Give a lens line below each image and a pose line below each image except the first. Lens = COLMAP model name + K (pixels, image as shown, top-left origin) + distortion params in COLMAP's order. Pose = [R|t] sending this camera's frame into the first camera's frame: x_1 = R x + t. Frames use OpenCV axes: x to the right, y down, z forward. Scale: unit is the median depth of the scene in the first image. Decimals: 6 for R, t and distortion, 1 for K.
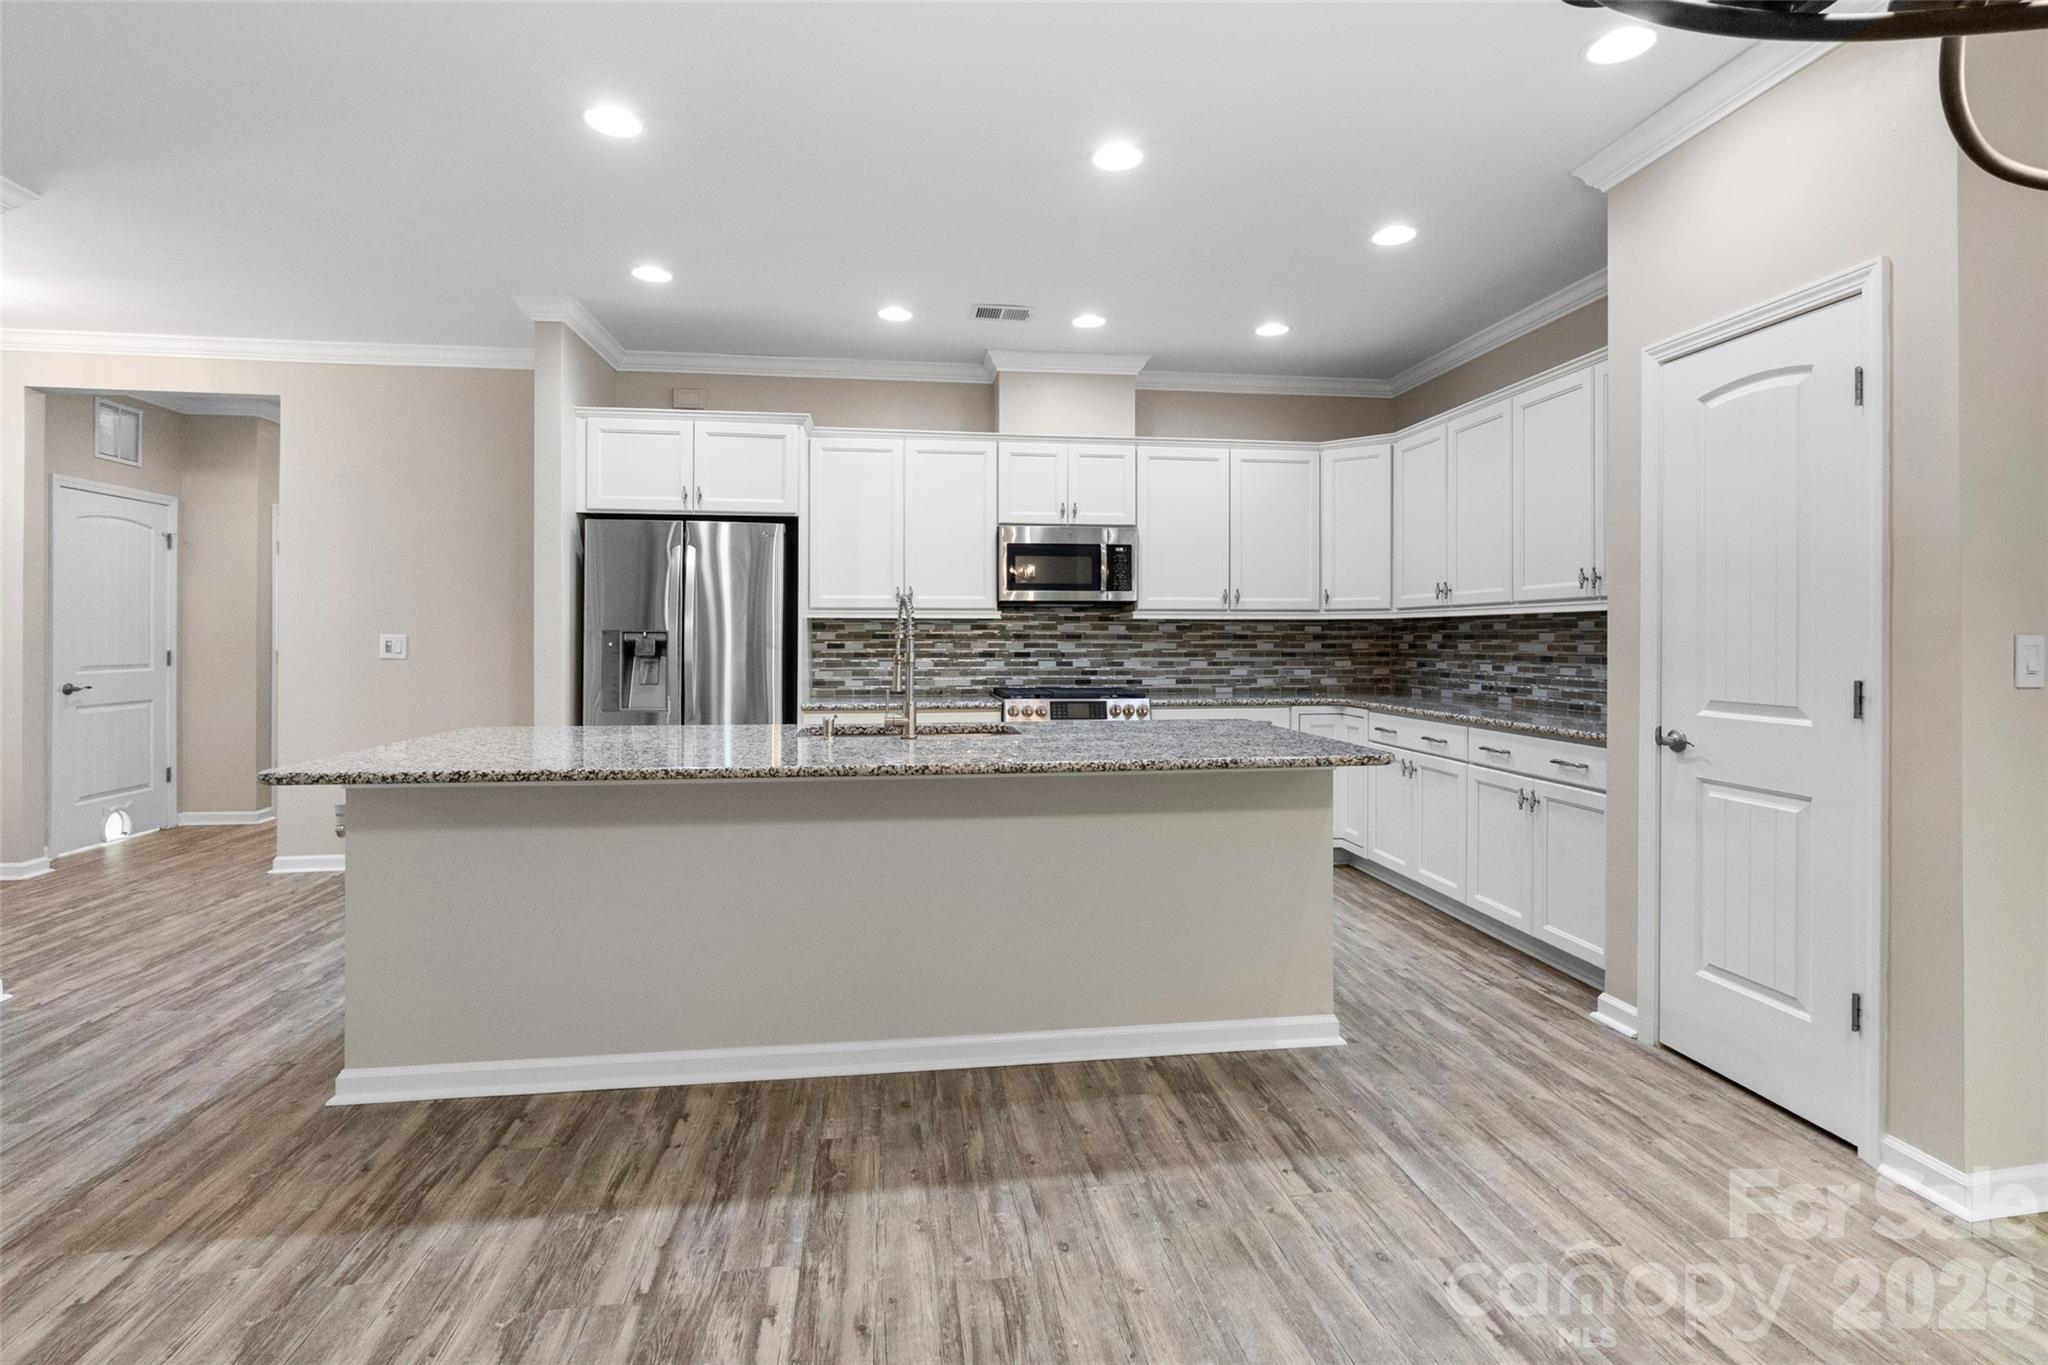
lens RADIAL K [[958.1, 0, 1025.0], [0, 958.1, 640.6], [0, 0, 1]] dist [-0.007166, 0.000004]
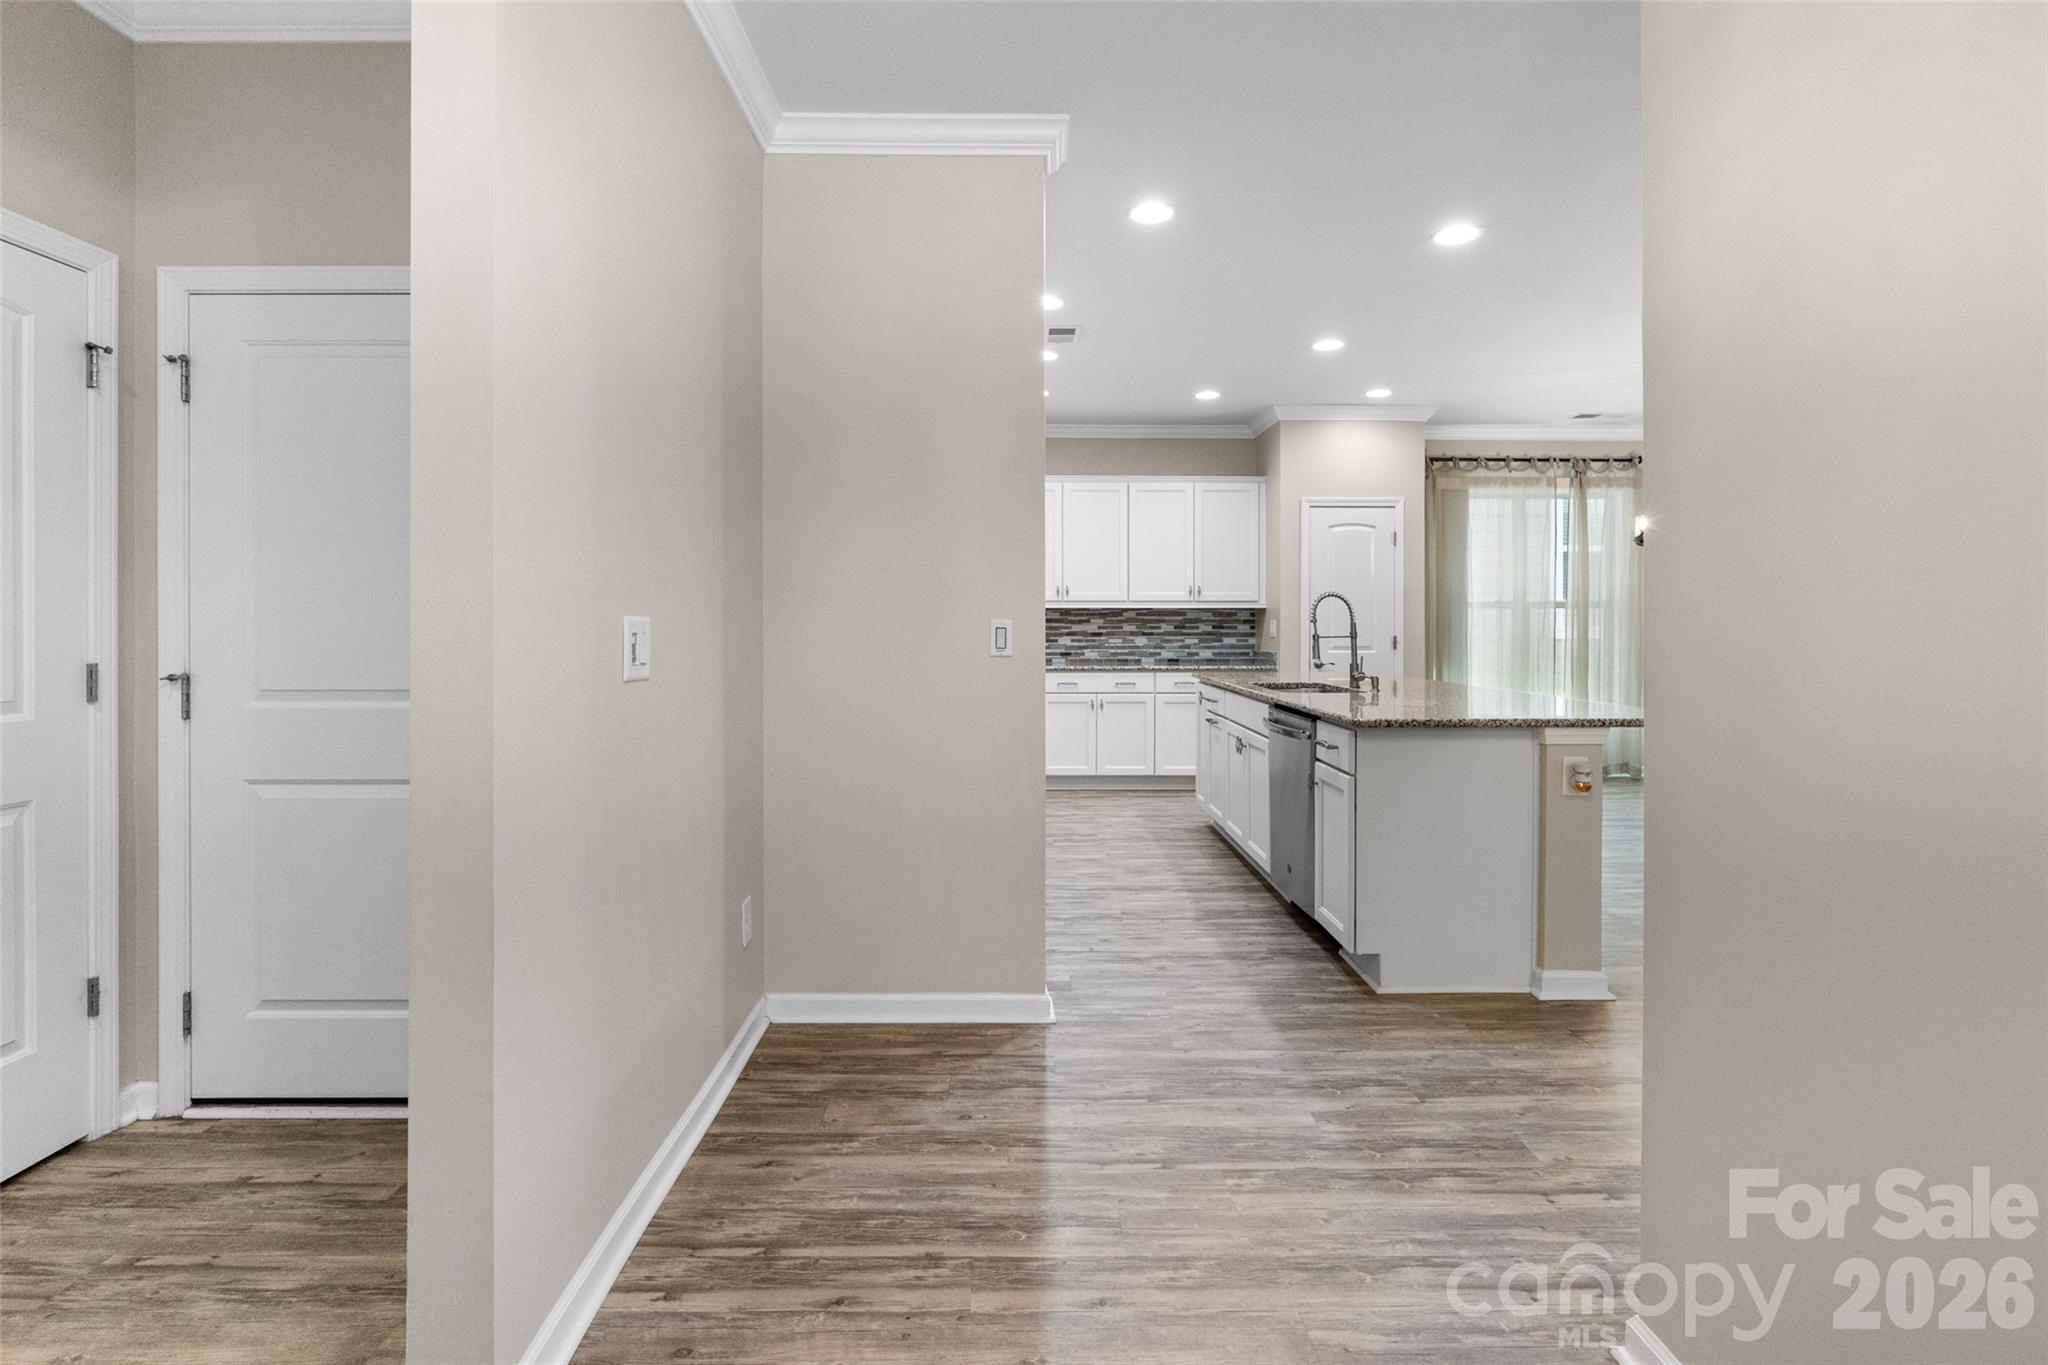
lens RADIAL K [[965.1, 0, 1020.2], [0, 965.1, 625.0], [0, 0, 1]] dist [-0.008648, 0.000439]
pose [[0.127282, -0.004387, 0.991857, -1.009653], [0.003049, 0.999987, 0.004032, -0.003670], [-0.991862, 0.002511, 0.127294, 0.783393]]
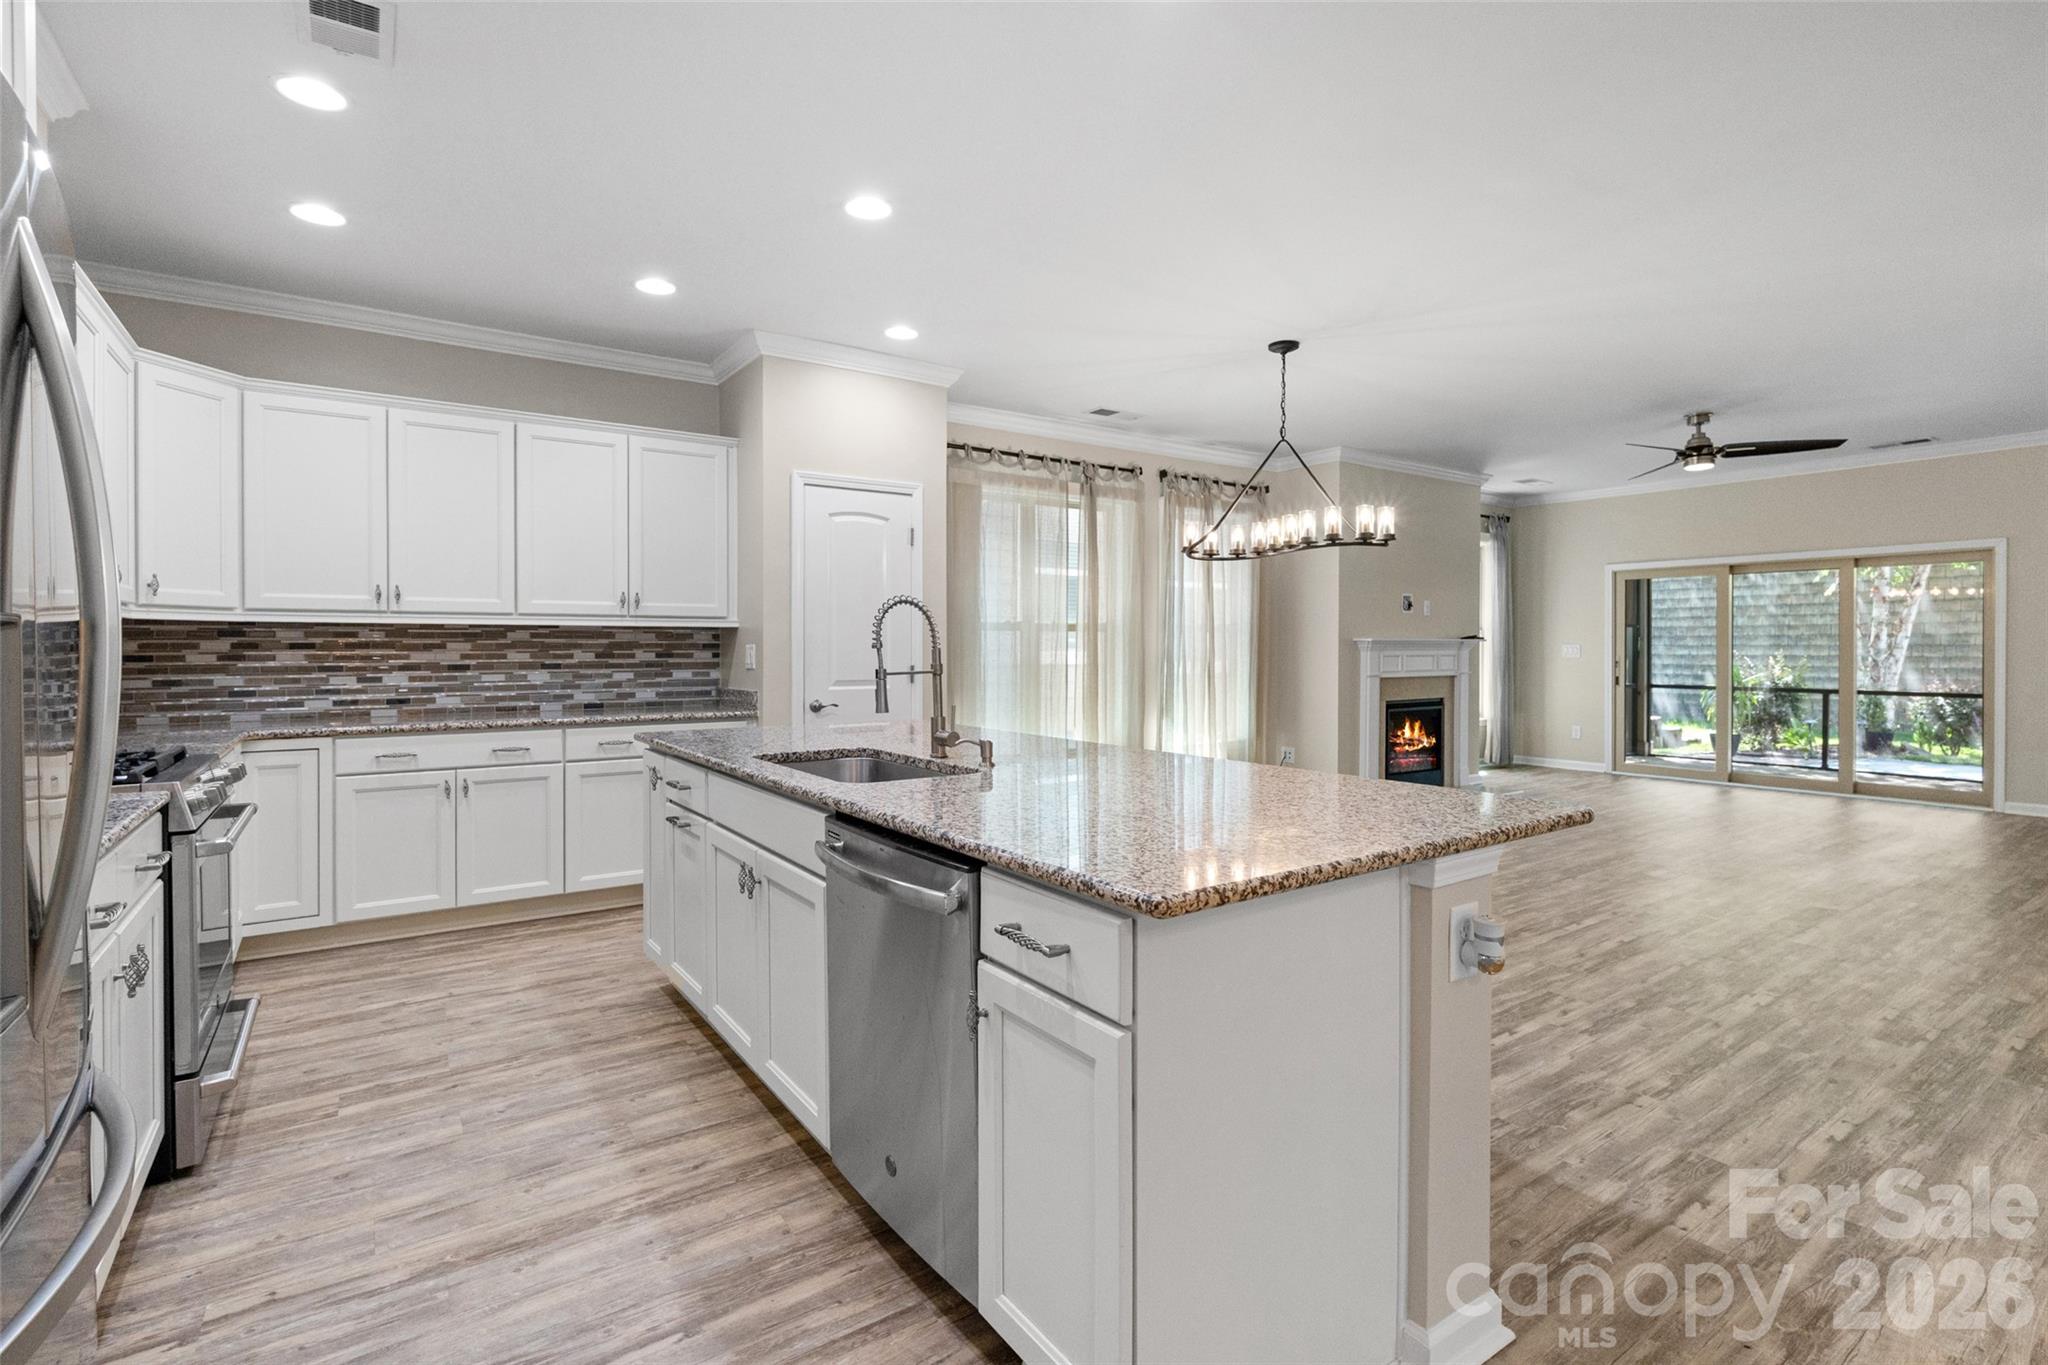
lens RADIAL K [[959.0, 0, 1035.2], [0, 959.0, 655.7], [0, 0, 1]] dist [-0.005080, 0.000069]
pose [[-0.457095, -0.009085, 0.889371, -0.574047], [0.003111, 0.999925, 0.011813, -0.003317], [-0.889412, 0.008166, -0.457033, 0.784388]]
